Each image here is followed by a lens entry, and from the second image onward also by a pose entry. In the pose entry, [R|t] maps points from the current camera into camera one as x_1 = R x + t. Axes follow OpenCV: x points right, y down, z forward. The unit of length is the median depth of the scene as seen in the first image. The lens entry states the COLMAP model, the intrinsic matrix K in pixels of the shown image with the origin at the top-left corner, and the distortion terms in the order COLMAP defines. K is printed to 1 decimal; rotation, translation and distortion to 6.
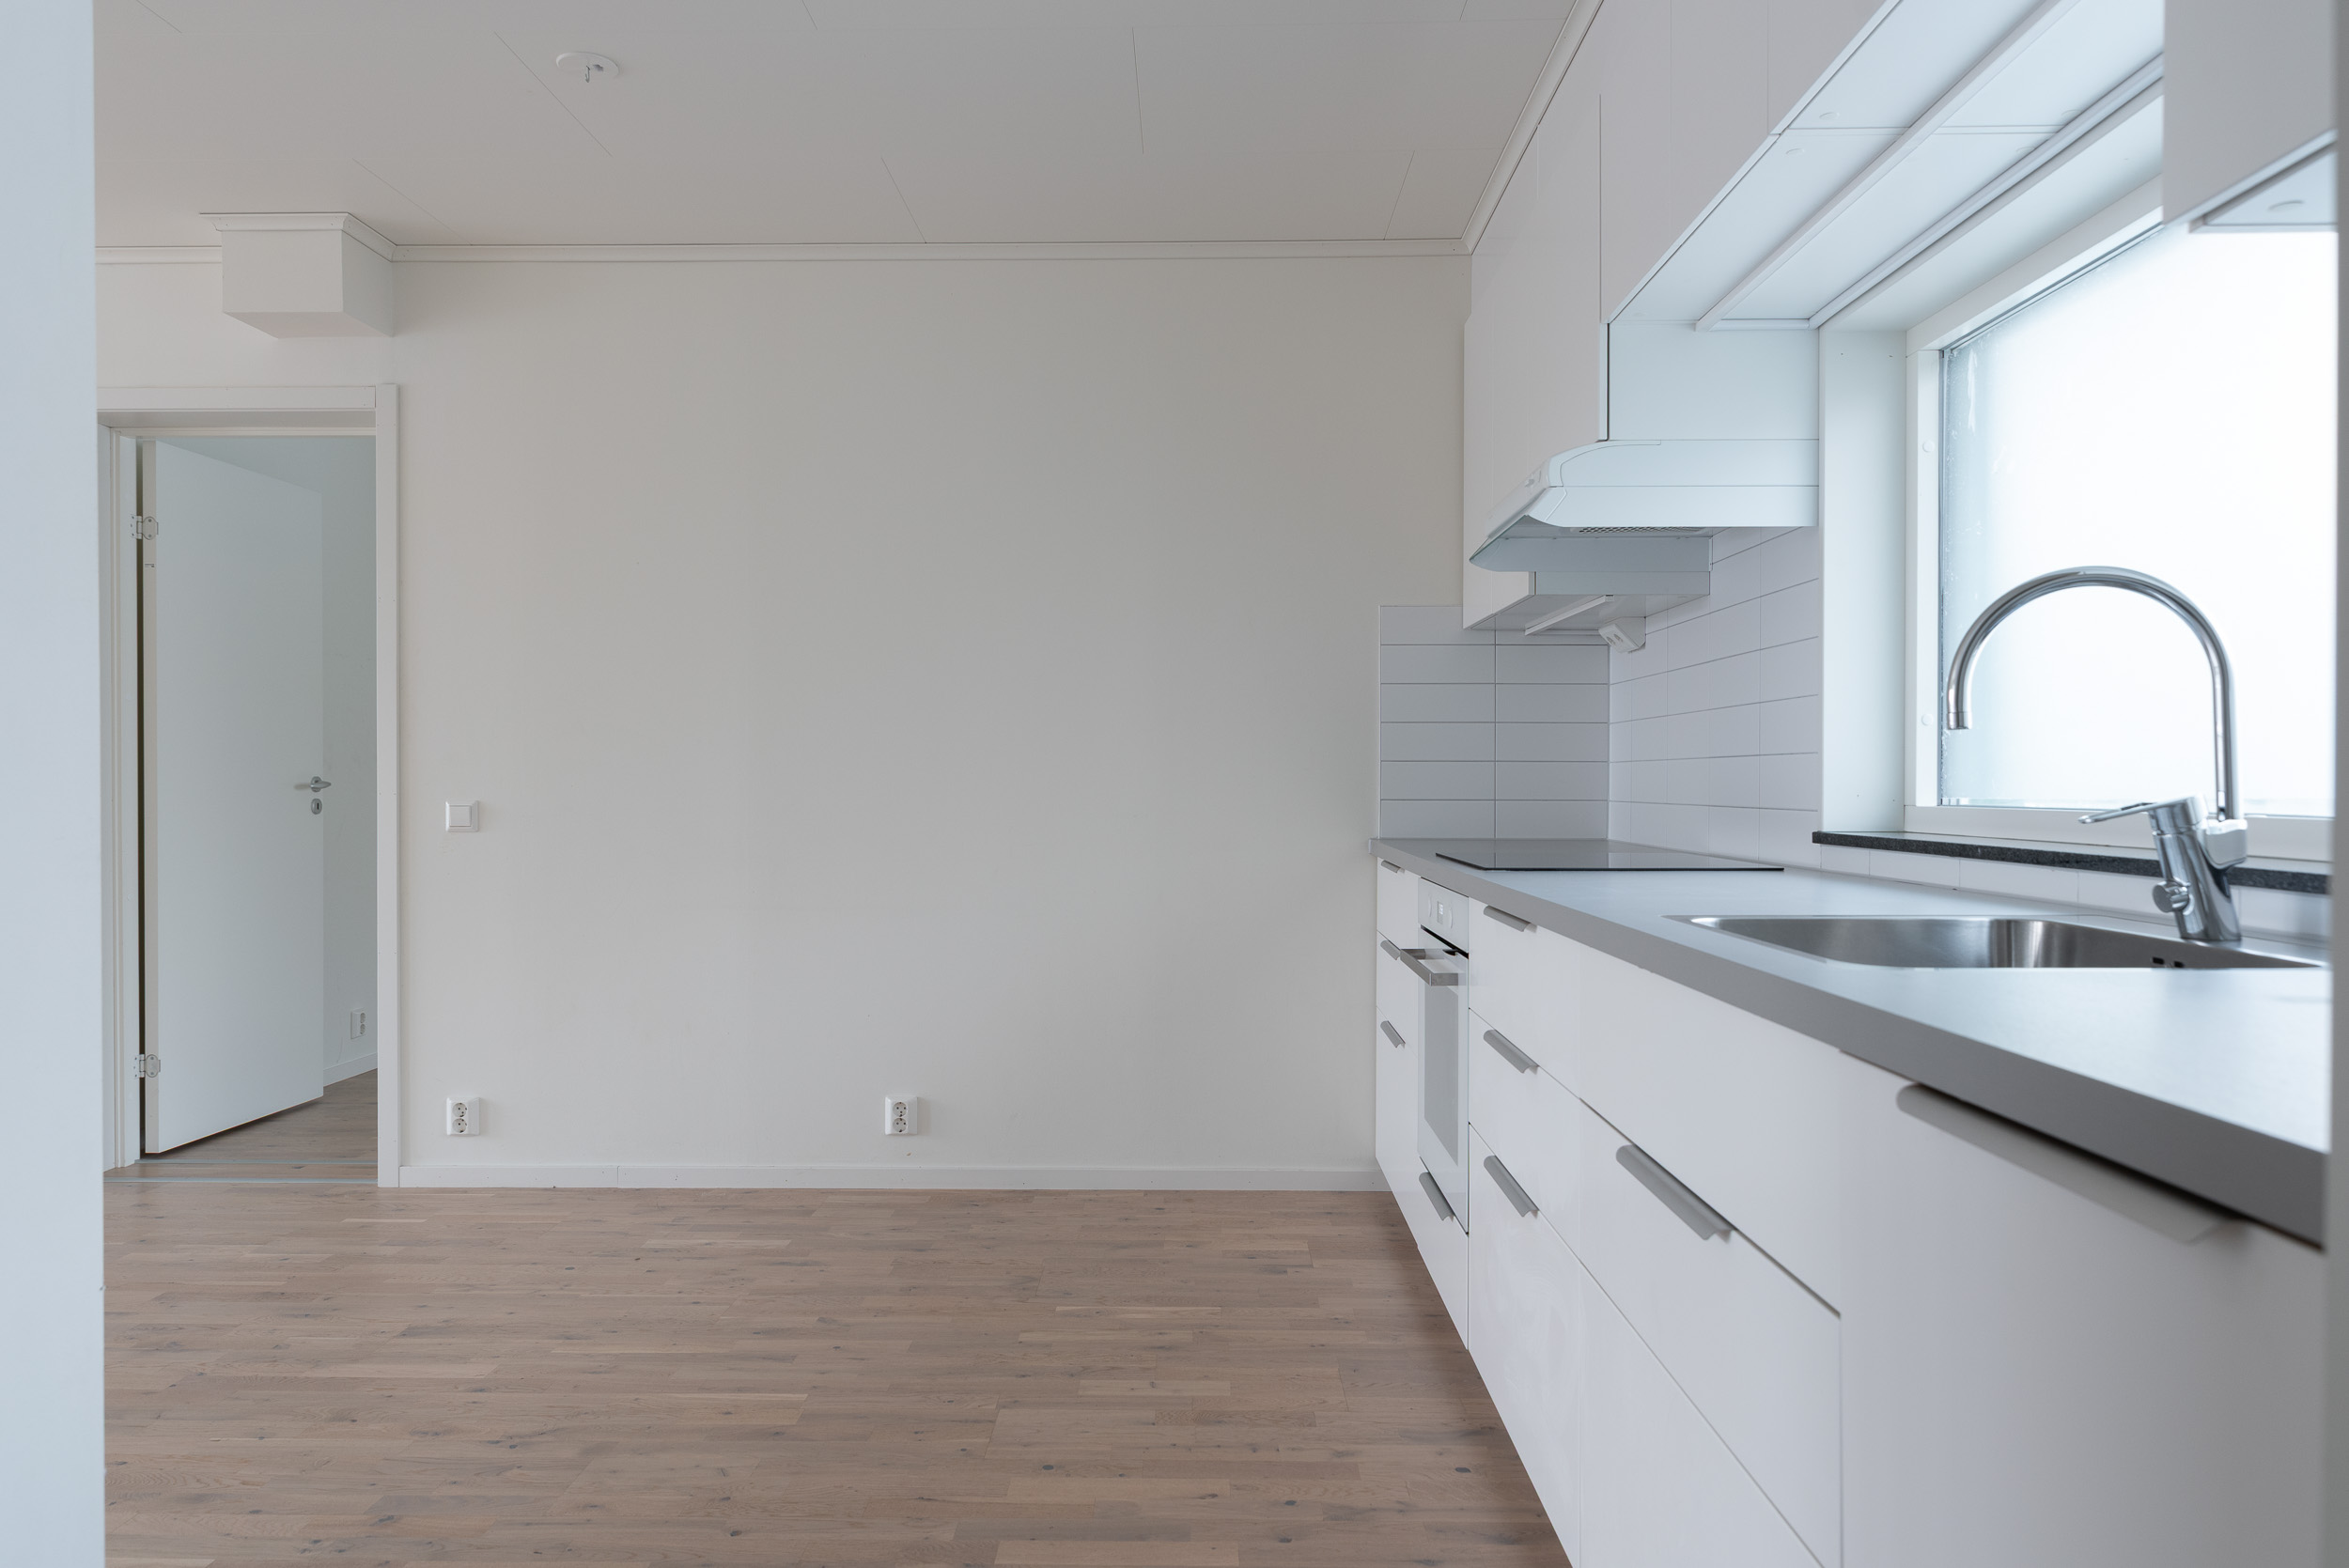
lens RADIAL K [[1581.5, 0, 1182.1], [0, 1581.5, 779.0], [0, 0, 1]] dist [0.003628, 0.002842]
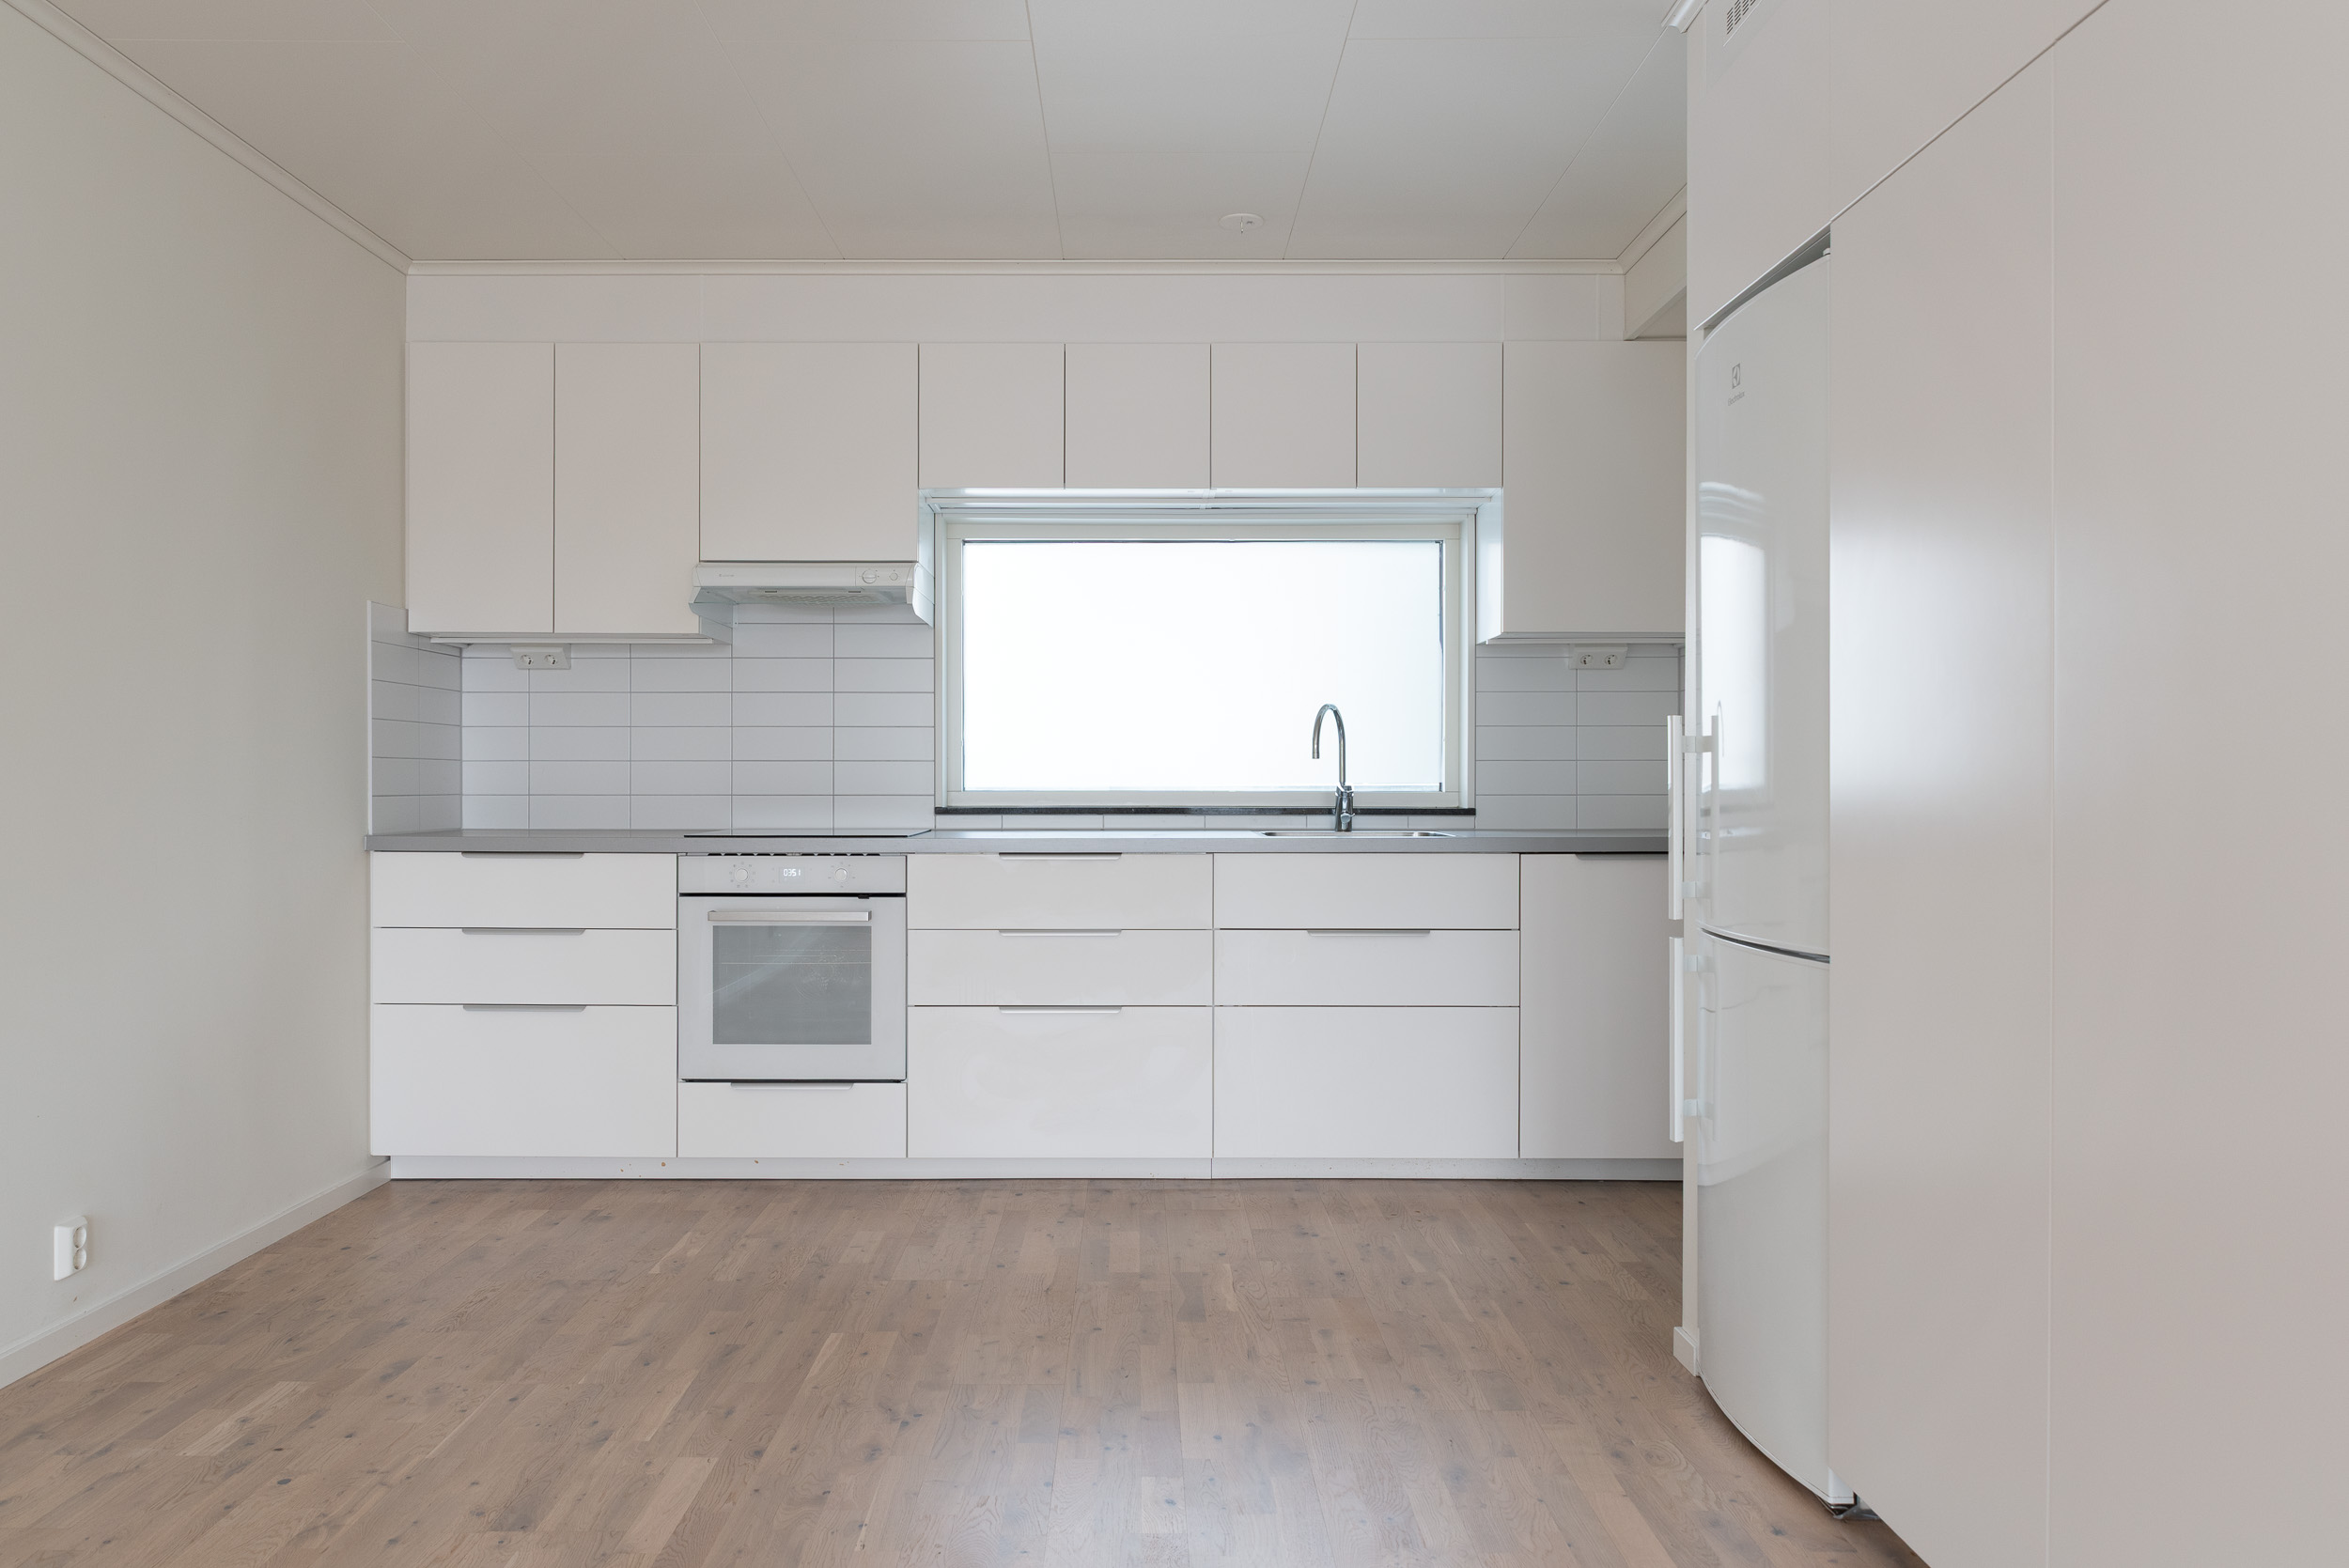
lens RADIAL K [[1581.5, 0, 1182.1], [0, 1581.5, 779.0], [0, 0, 1]] dist [0.003628, 0.002842]
pose [[-0.009062, 0.002764, 0.999955, -1.125863], [-0.005496, 0.999981, -0.002814, 0.003366], [-0.999944, -0.005521, -0.009046, 0.643180]]
